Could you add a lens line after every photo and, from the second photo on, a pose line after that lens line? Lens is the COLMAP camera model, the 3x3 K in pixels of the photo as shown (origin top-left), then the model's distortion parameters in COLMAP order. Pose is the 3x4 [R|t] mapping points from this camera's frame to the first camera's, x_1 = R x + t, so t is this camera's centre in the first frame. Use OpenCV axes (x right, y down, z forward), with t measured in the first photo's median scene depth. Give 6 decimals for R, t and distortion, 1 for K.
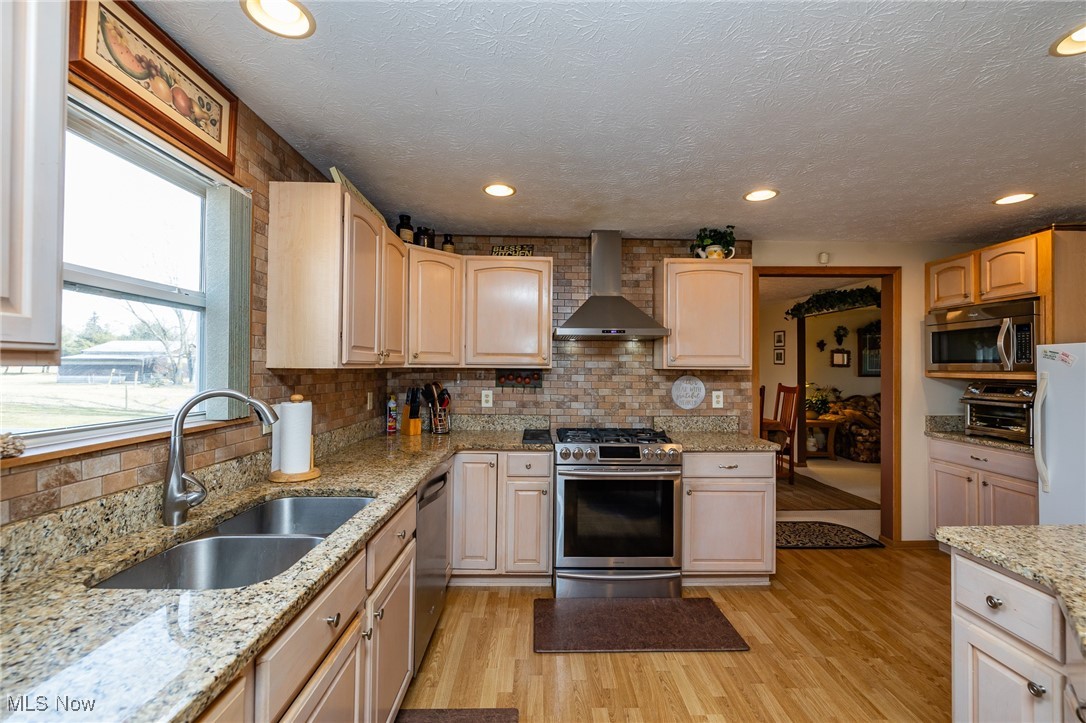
lens RADIAL K [[458.6, 0, 548.6], [0, 458.6, 361.5], [0, 0, 1]] dist [-0.000850, 0.000309]
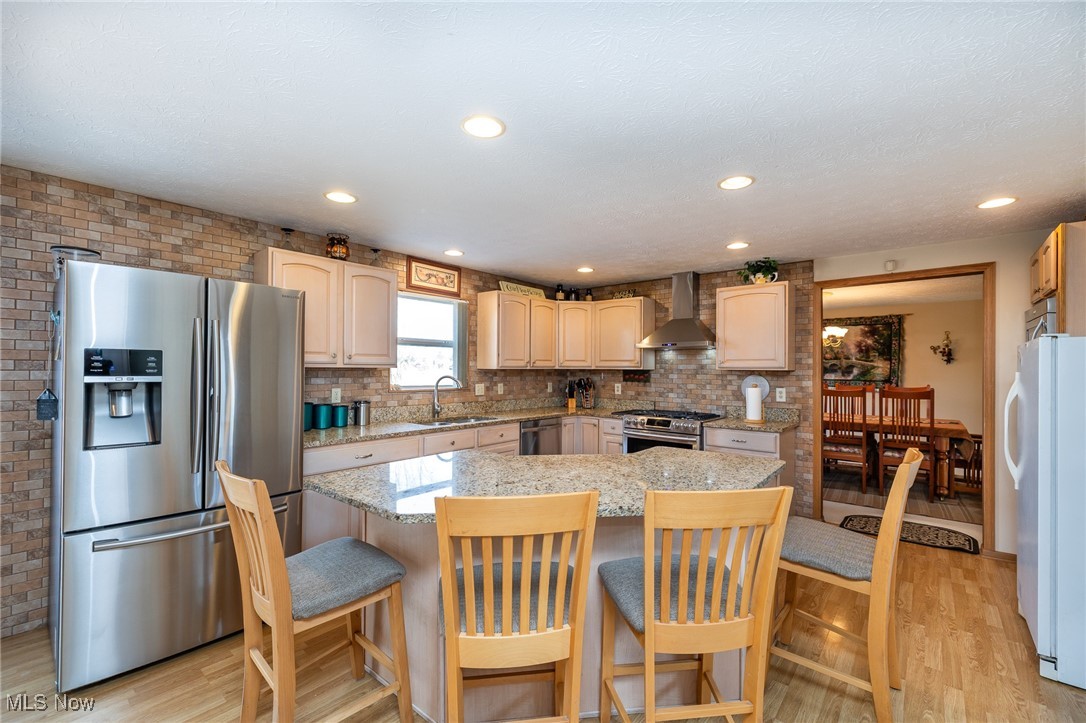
lens RADIAL K [[445.9, 0, 539.3], [0, 445.9, 368.9], [0, 0, 1]] dist [-0.010709, -0.000190]
pose [[0.742991, -0.002025, -0.669298, 0.731076], [0.007652, 0.999956, 0.005469, 0.002426], [0.669257, -0.009185, 0.742974, -0.332841]]
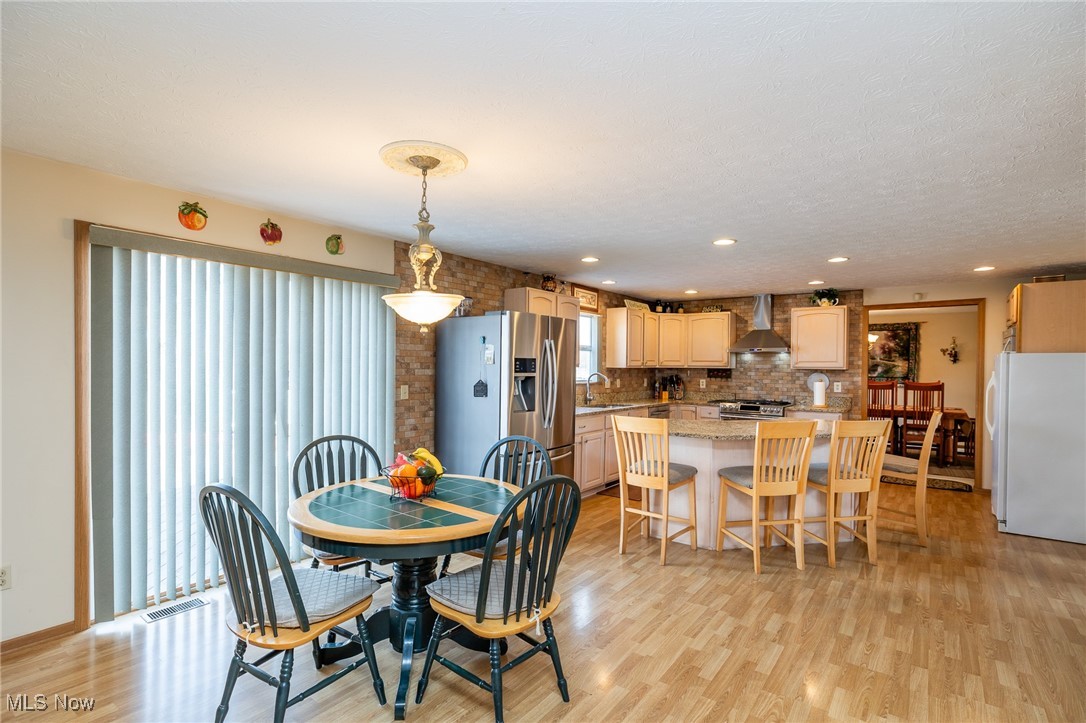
lens RADIAL K [[522.5, 0, 549.4], [0, 522.5, 372.4], [0, 0, 1]] dist [0.018793, 0.000644]
pose [[0.792833, 0.007417, -0.609394, 0.752150], [0.005369, 0.999802, 0.019154, -0.014145], [0.609416, -0.018458, 0.792636, -1.240762]]
